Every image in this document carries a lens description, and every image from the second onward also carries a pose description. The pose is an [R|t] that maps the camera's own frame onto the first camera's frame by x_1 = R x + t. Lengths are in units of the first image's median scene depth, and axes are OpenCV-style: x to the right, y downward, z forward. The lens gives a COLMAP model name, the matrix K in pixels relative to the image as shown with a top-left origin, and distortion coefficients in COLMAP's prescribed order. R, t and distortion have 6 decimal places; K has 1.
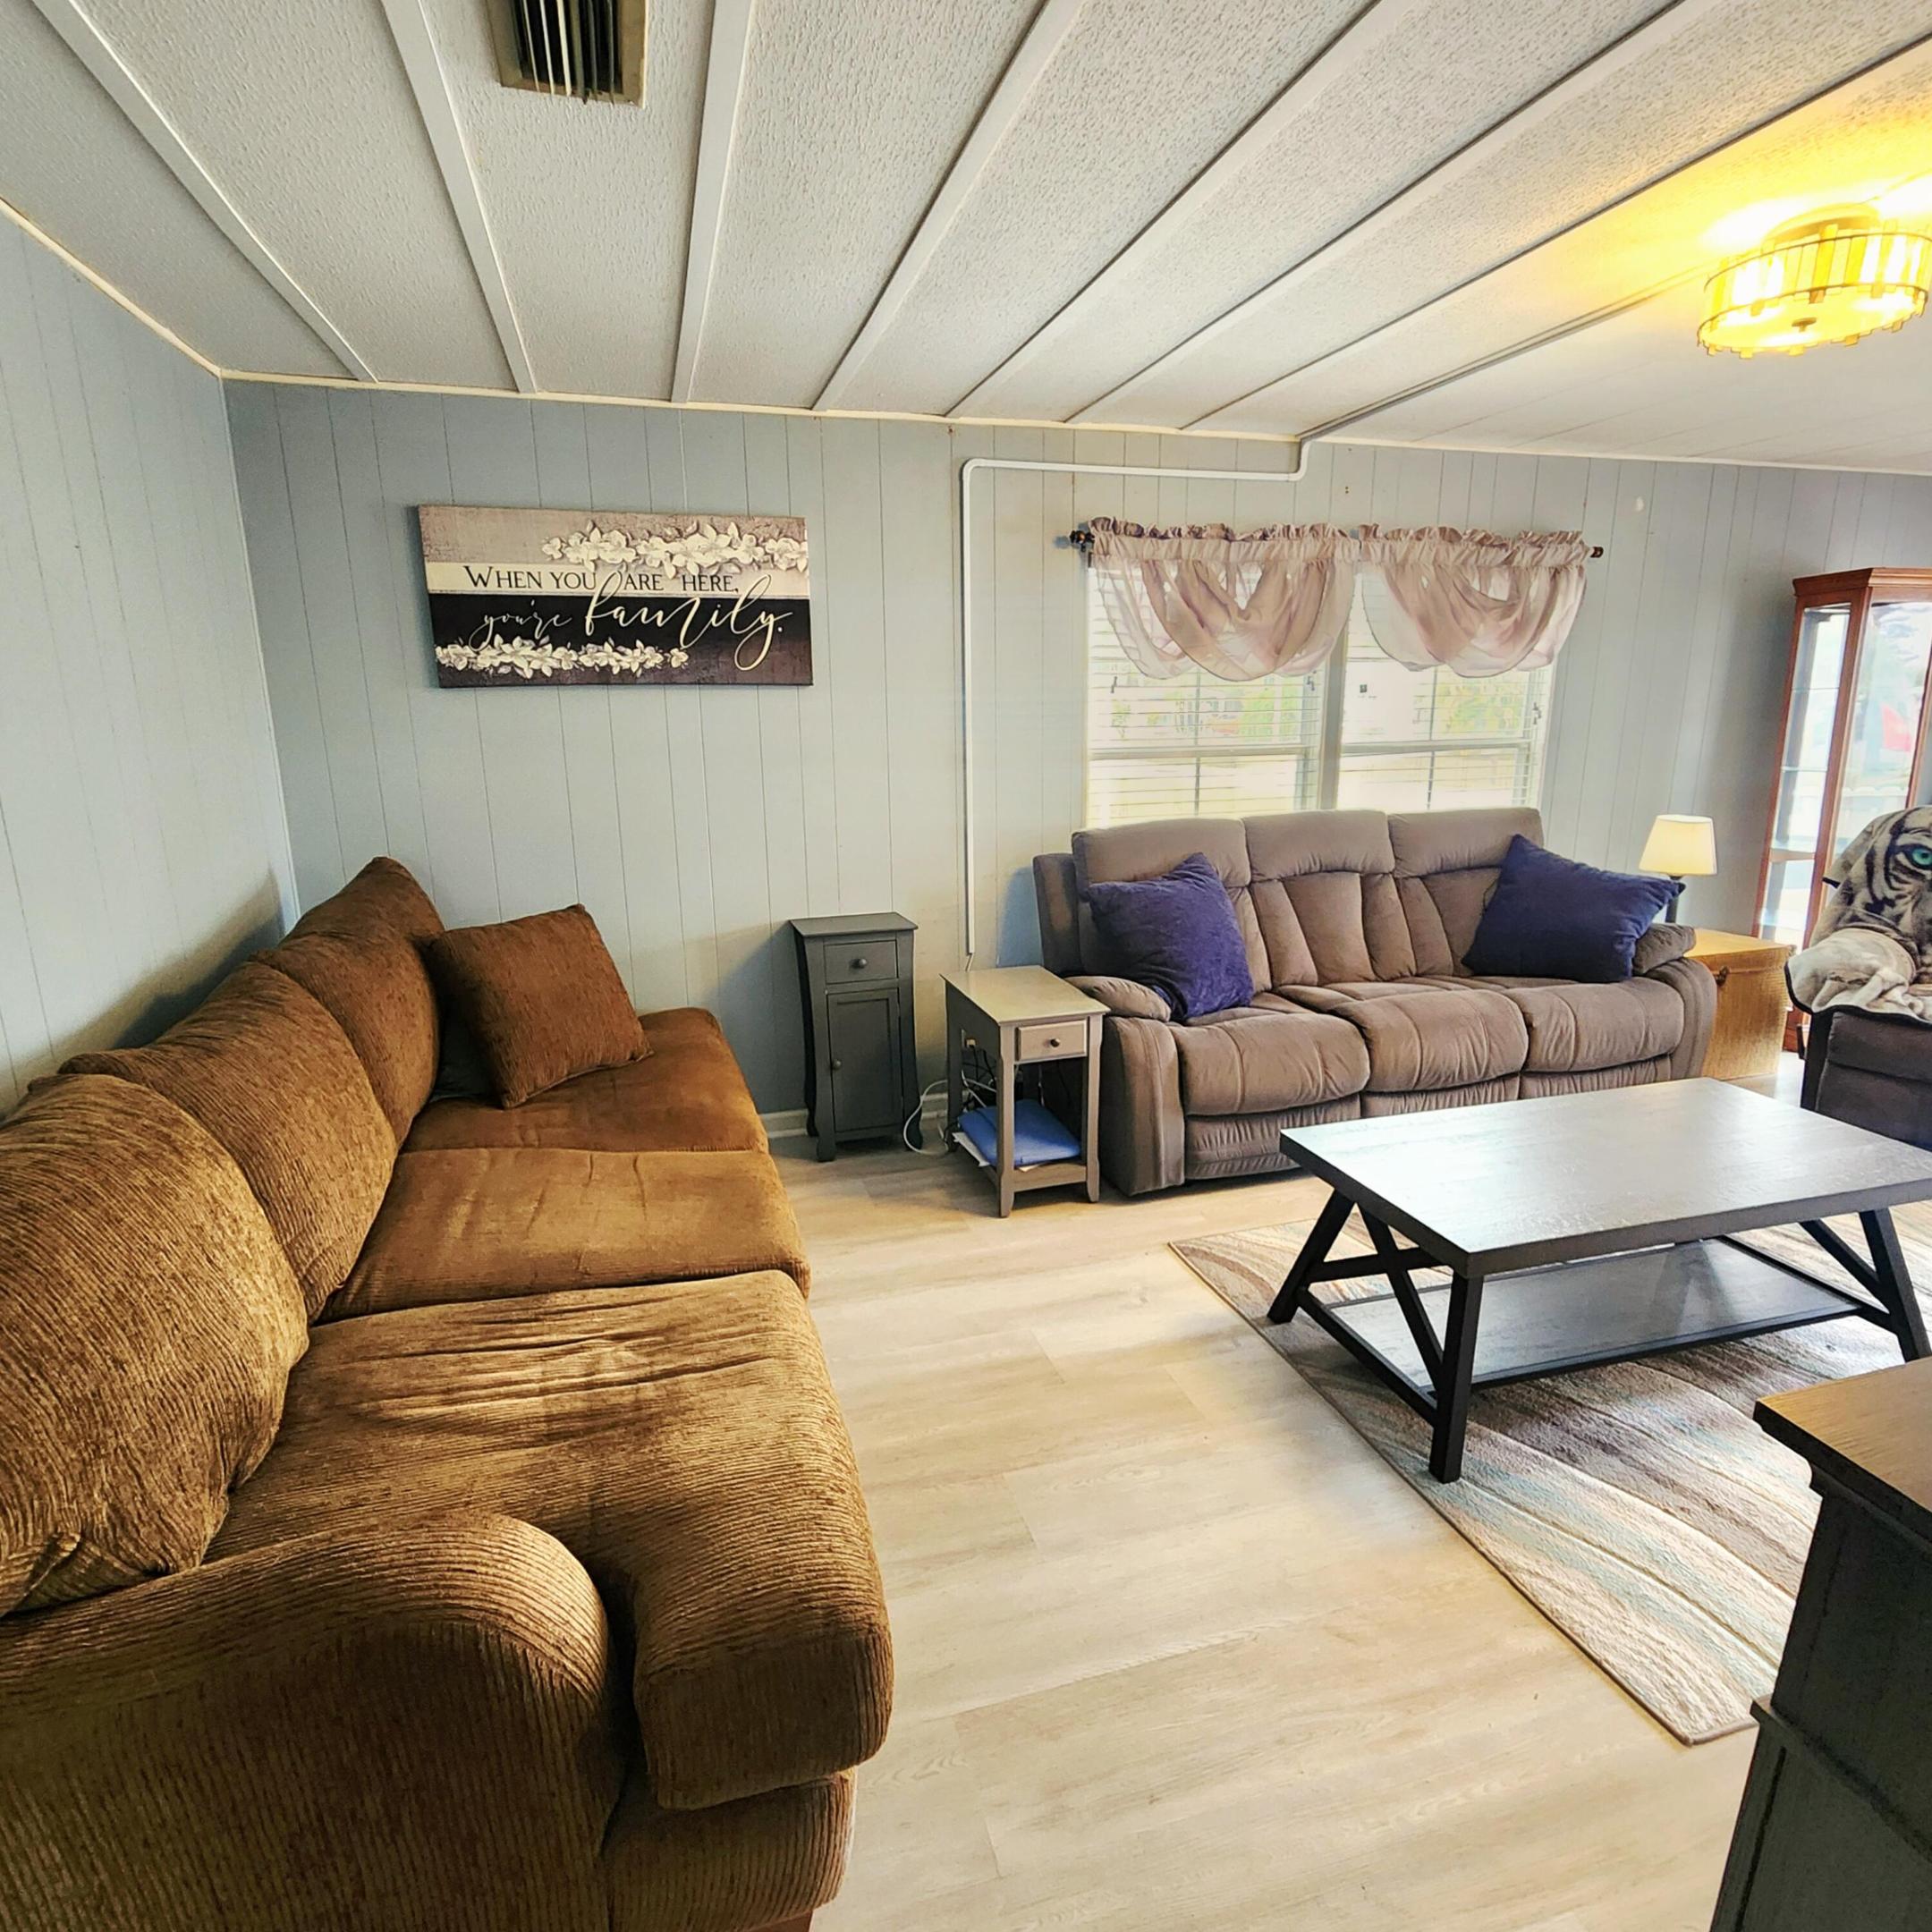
lens RADIAL K [[1090.4, 0, 964.5], [0, 1090.4, 974.5], [0, 0, 1]] dist [0.007430, -0.002386]
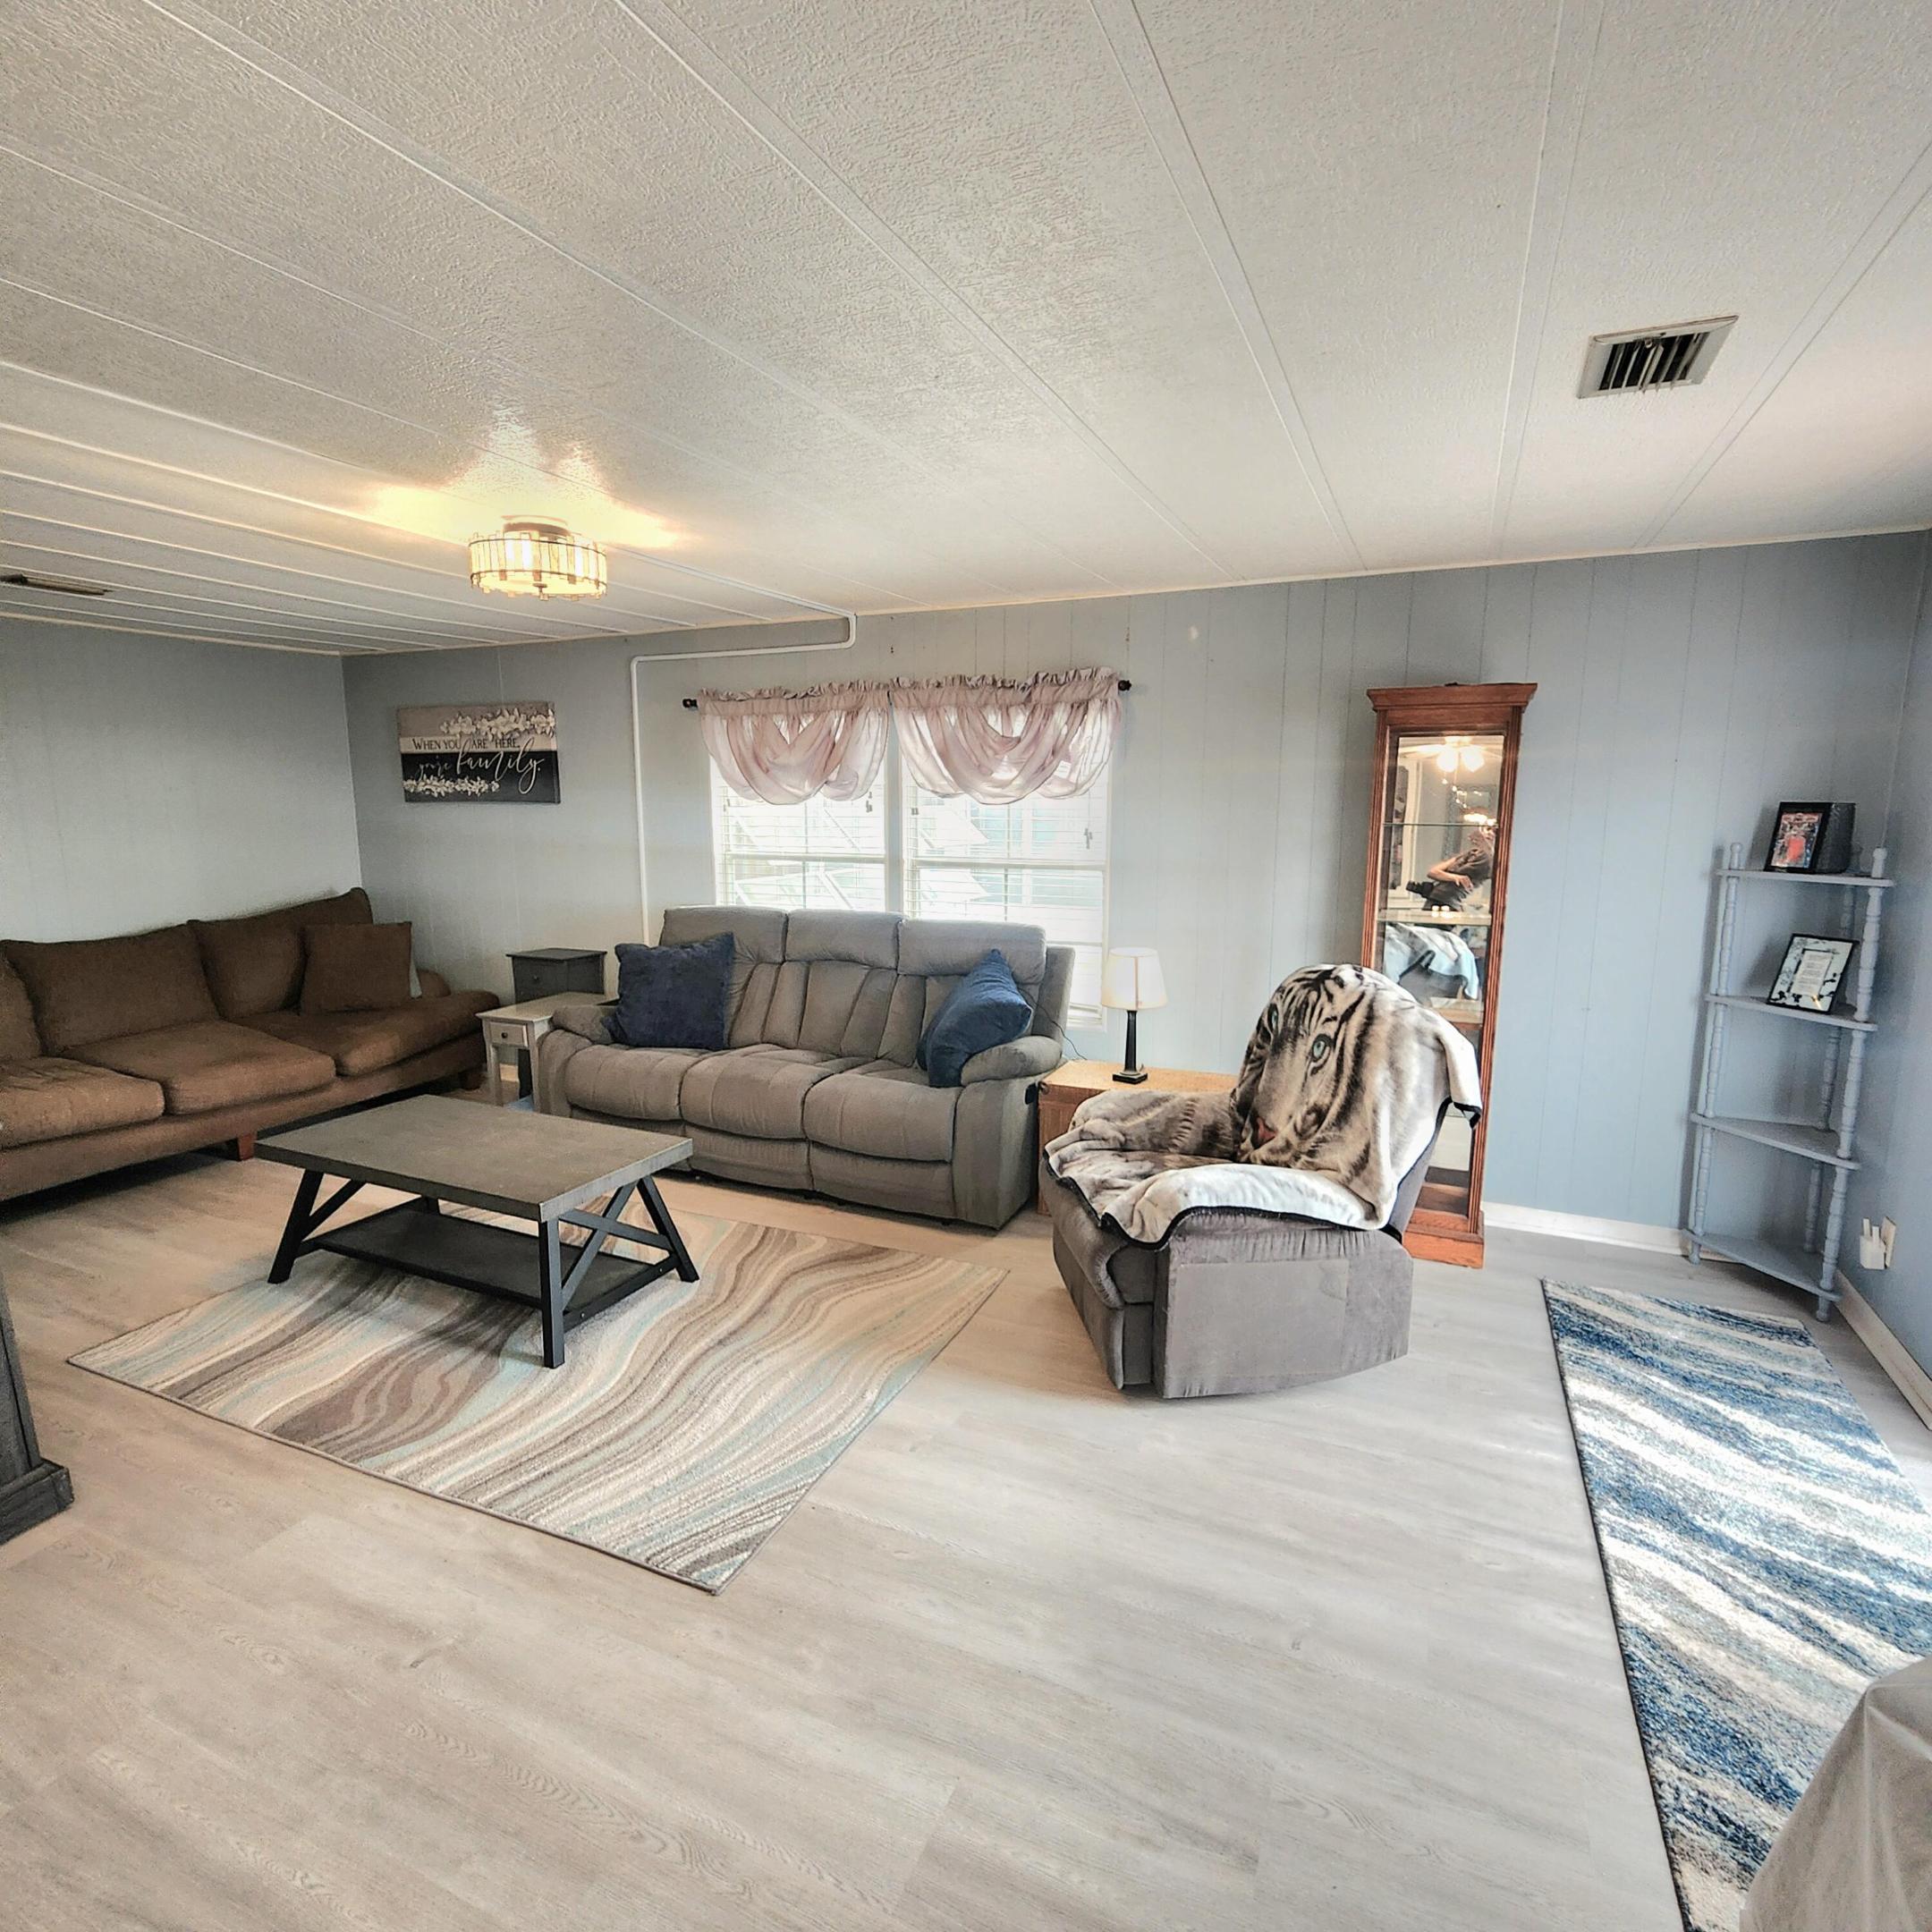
lens RADIAL K [[1090.4, 0, 962.5], [0, 1090.4, 956.1], [0, 0, 1]] dist [0.007430, -0.002386]
pose [[0.754471, 0.111326, -0.646822, 1.427747], [-0.165246, 0.985983, -0.023047, -0.110479], [0.635190, 0.124273, 0.762292, 0.199016]]
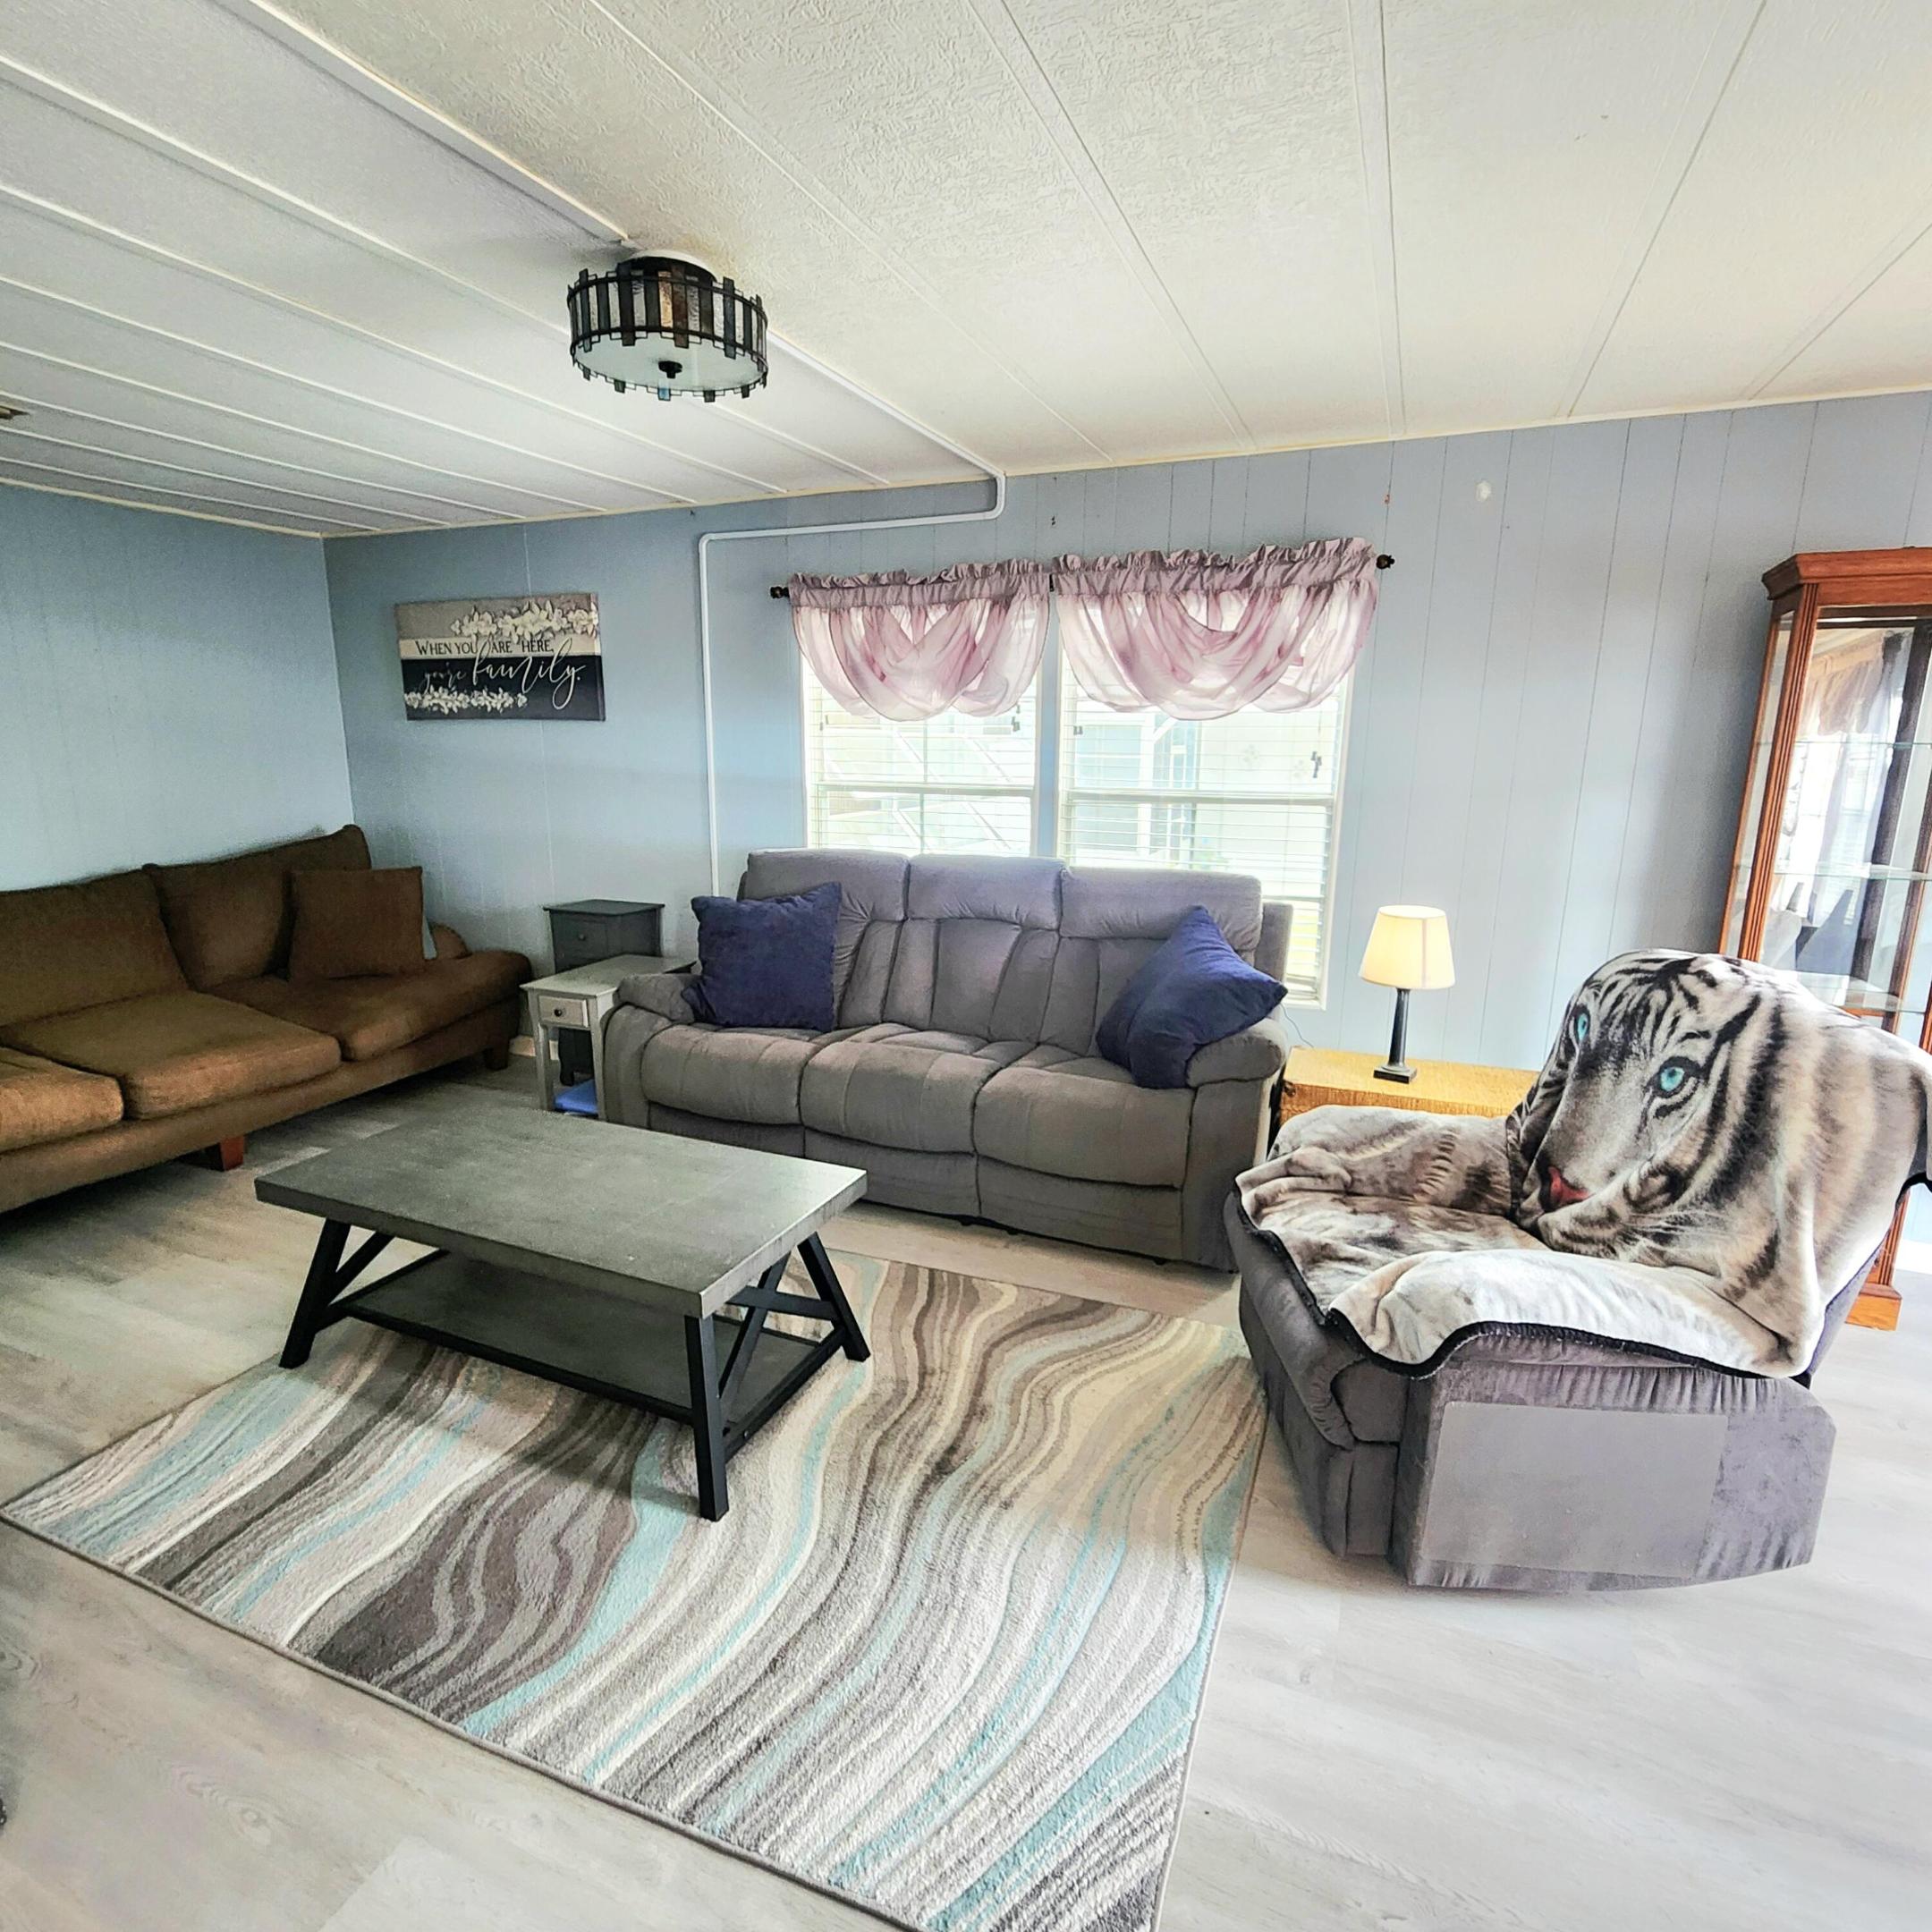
lens RADIAL K [[1090.4, 0, 956.8], [0, 1090.4, 956.0], [0, 0, 1]] dist [0.007430, -0.002386]
pose [[0.771656, 0.145387, -0.619201, 1.073913], [-0.167180, 0.985656, 0.023088, -0.094836], [0.613676, 0.085702, 0.784893, 0.281565]]
